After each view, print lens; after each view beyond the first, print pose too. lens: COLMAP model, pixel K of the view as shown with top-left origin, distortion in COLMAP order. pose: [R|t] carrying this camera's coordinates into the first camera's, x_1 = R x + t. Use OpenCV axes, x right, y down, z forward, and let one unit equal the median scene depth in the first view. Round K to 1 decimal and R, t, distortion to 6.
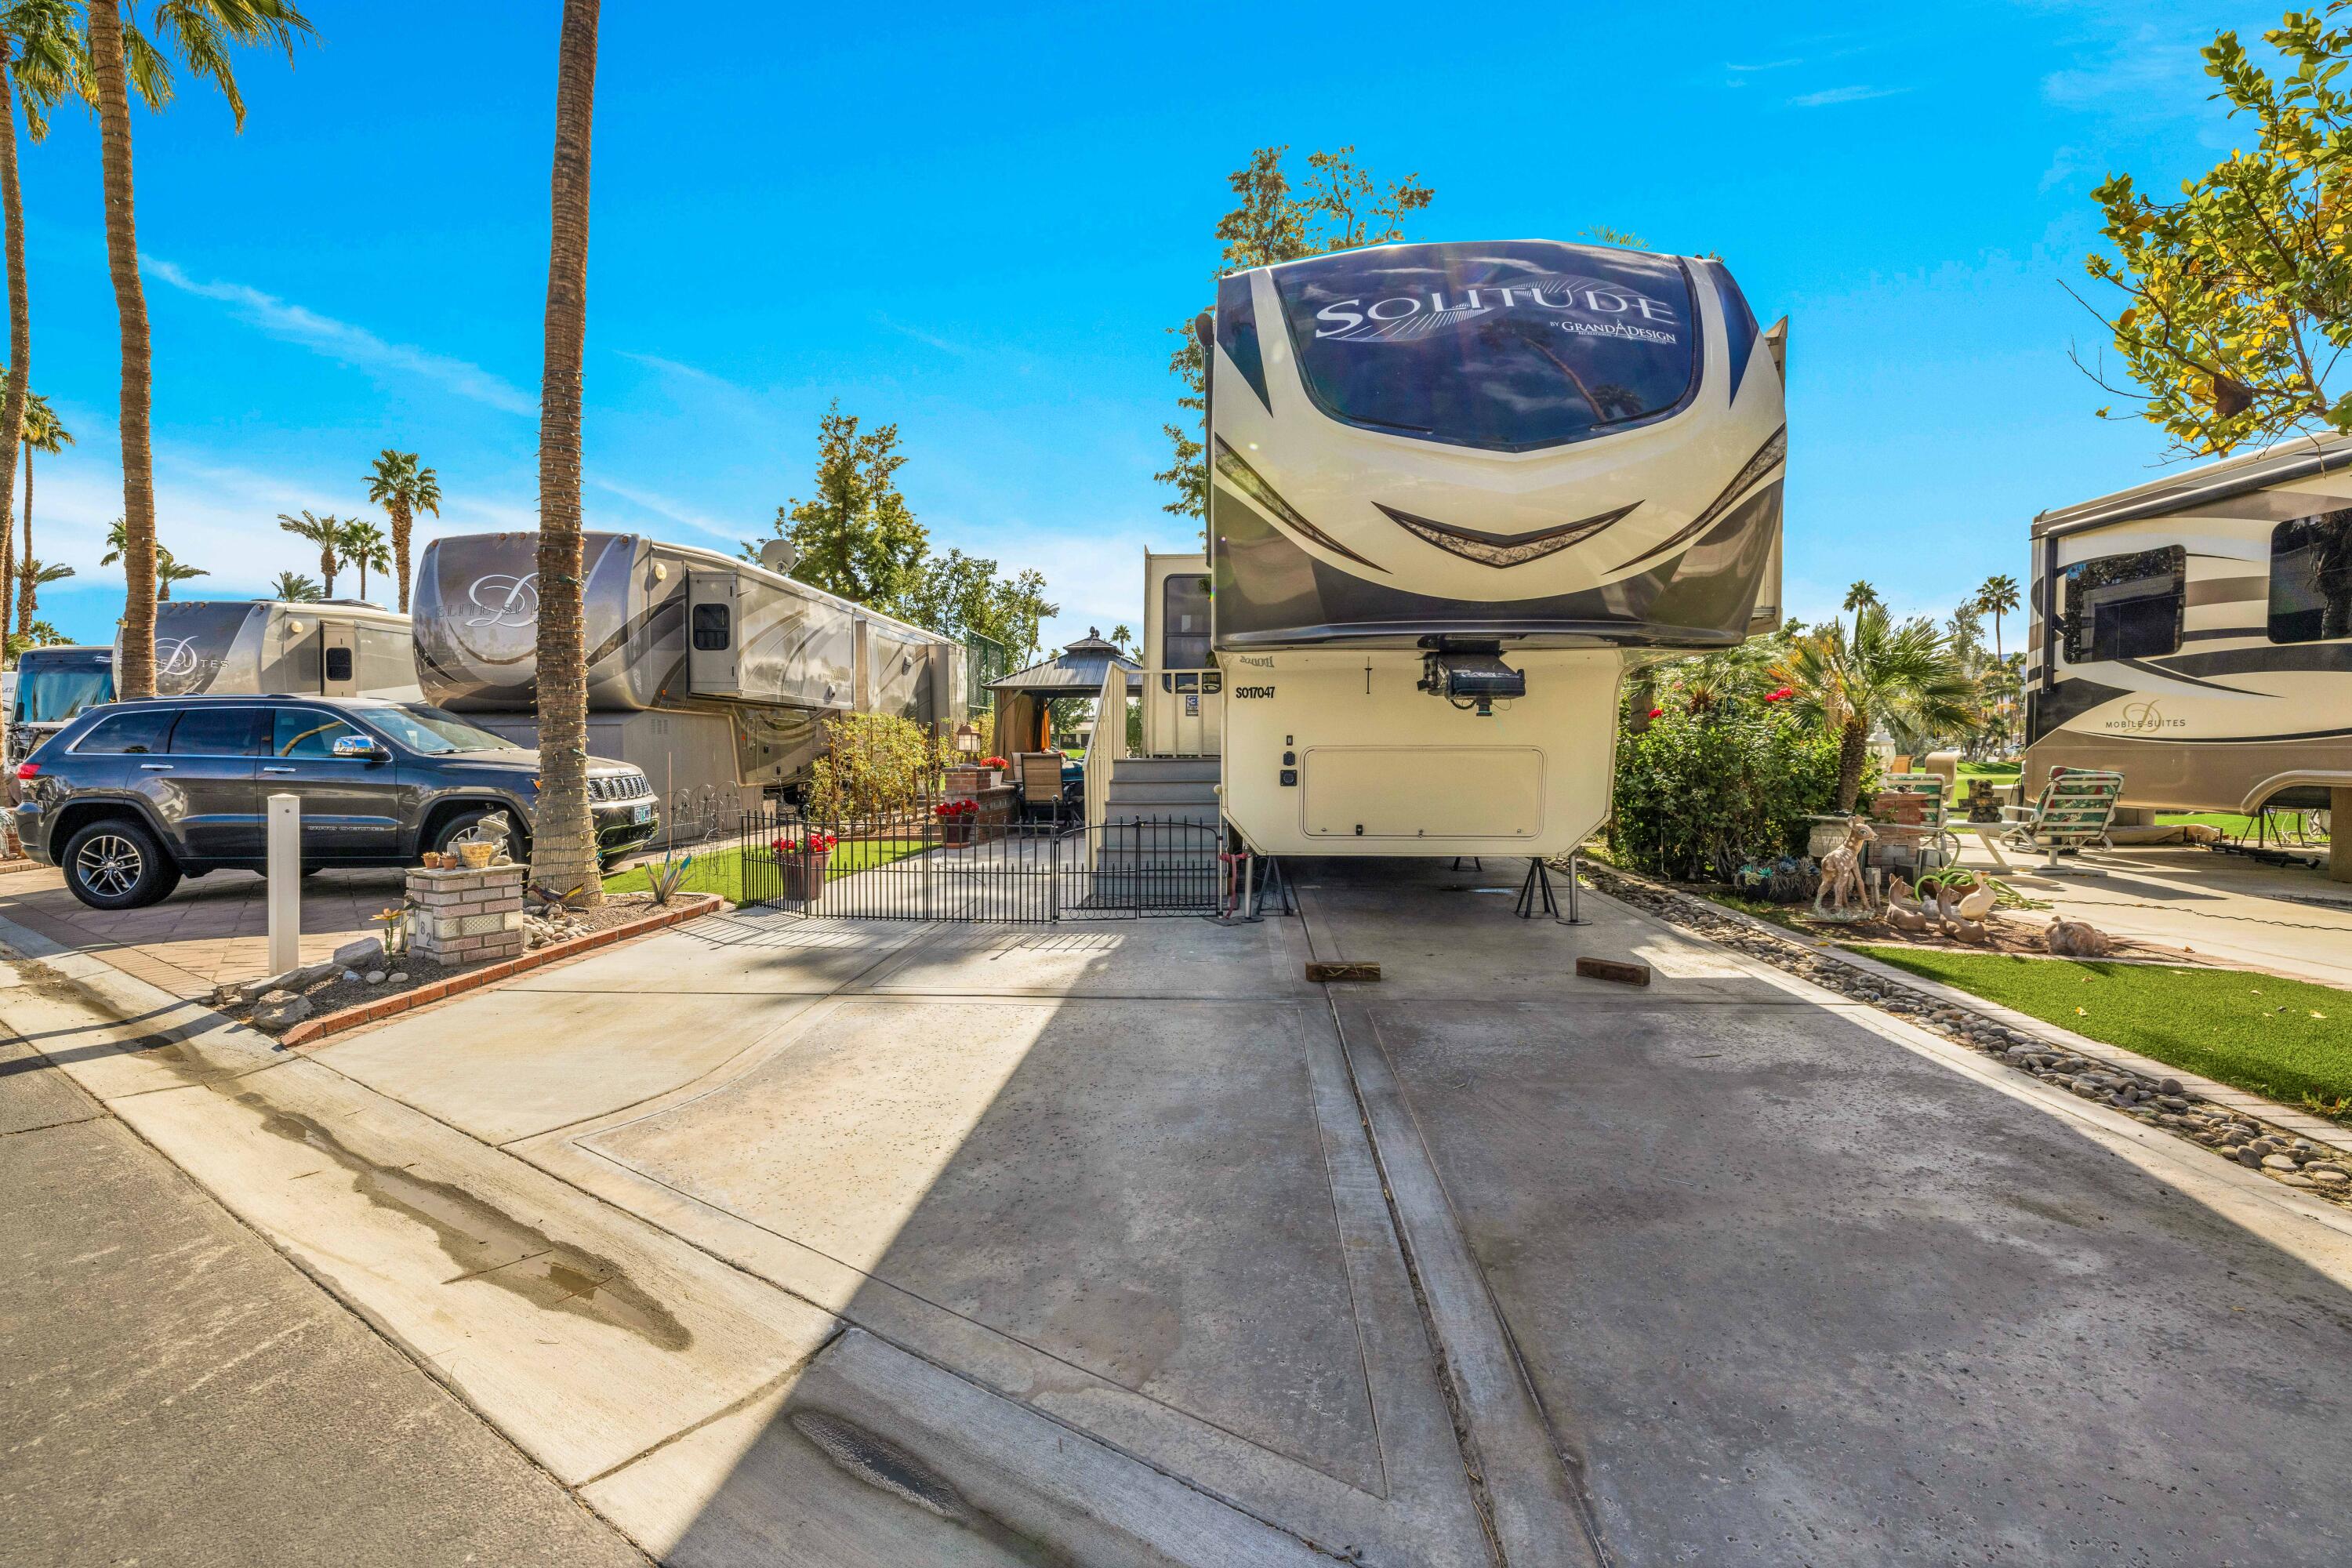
lens RADIAL K [[990.9, 0, 1167.6], [0, 990.9, 769.8], [0, 0, 1]] dist [0.003391, -0.000904]
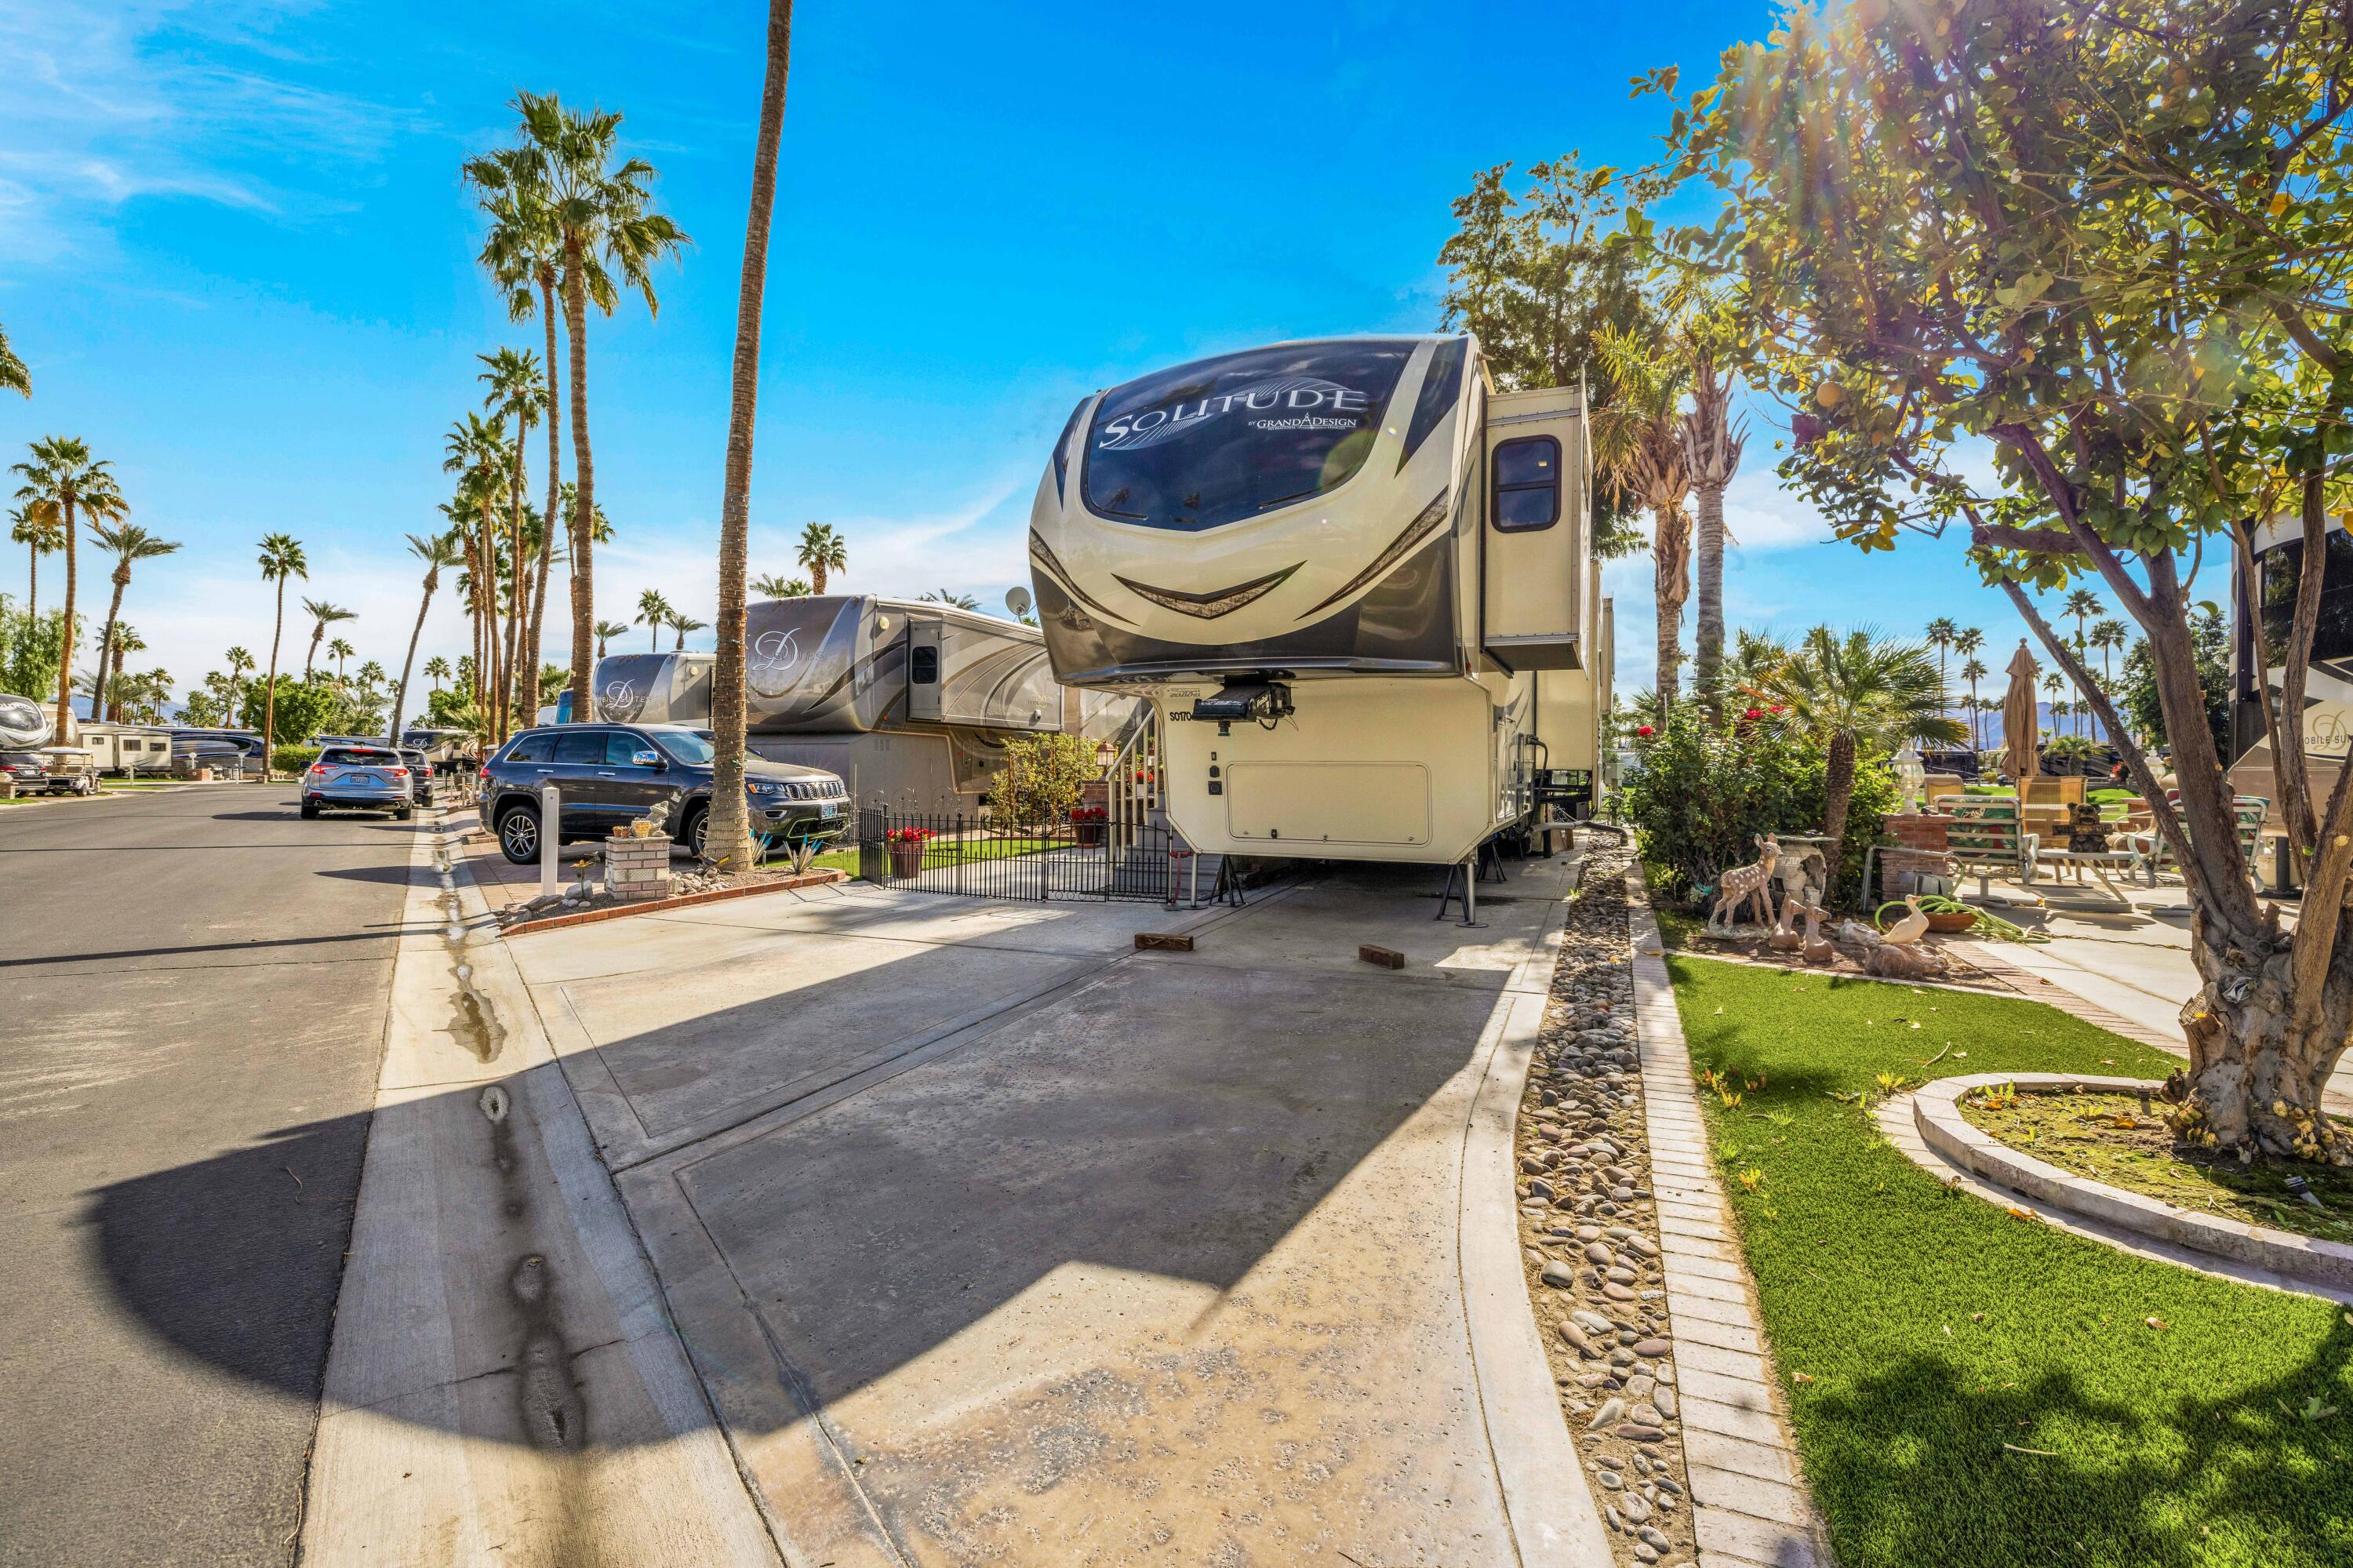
lens RADIAL K [[991.4, 0, 1173.9], [0, 991.4, 762.7], [0, 0, 1]] dist [0.003391, -0.000904]
pose [[0.943843, 0.005506, -0.330347, 0.248957], [-0.013795, 0.999646, -0.022754, 0.003303], [0.330105, 0.026033, 0.943585, -0.071318]]
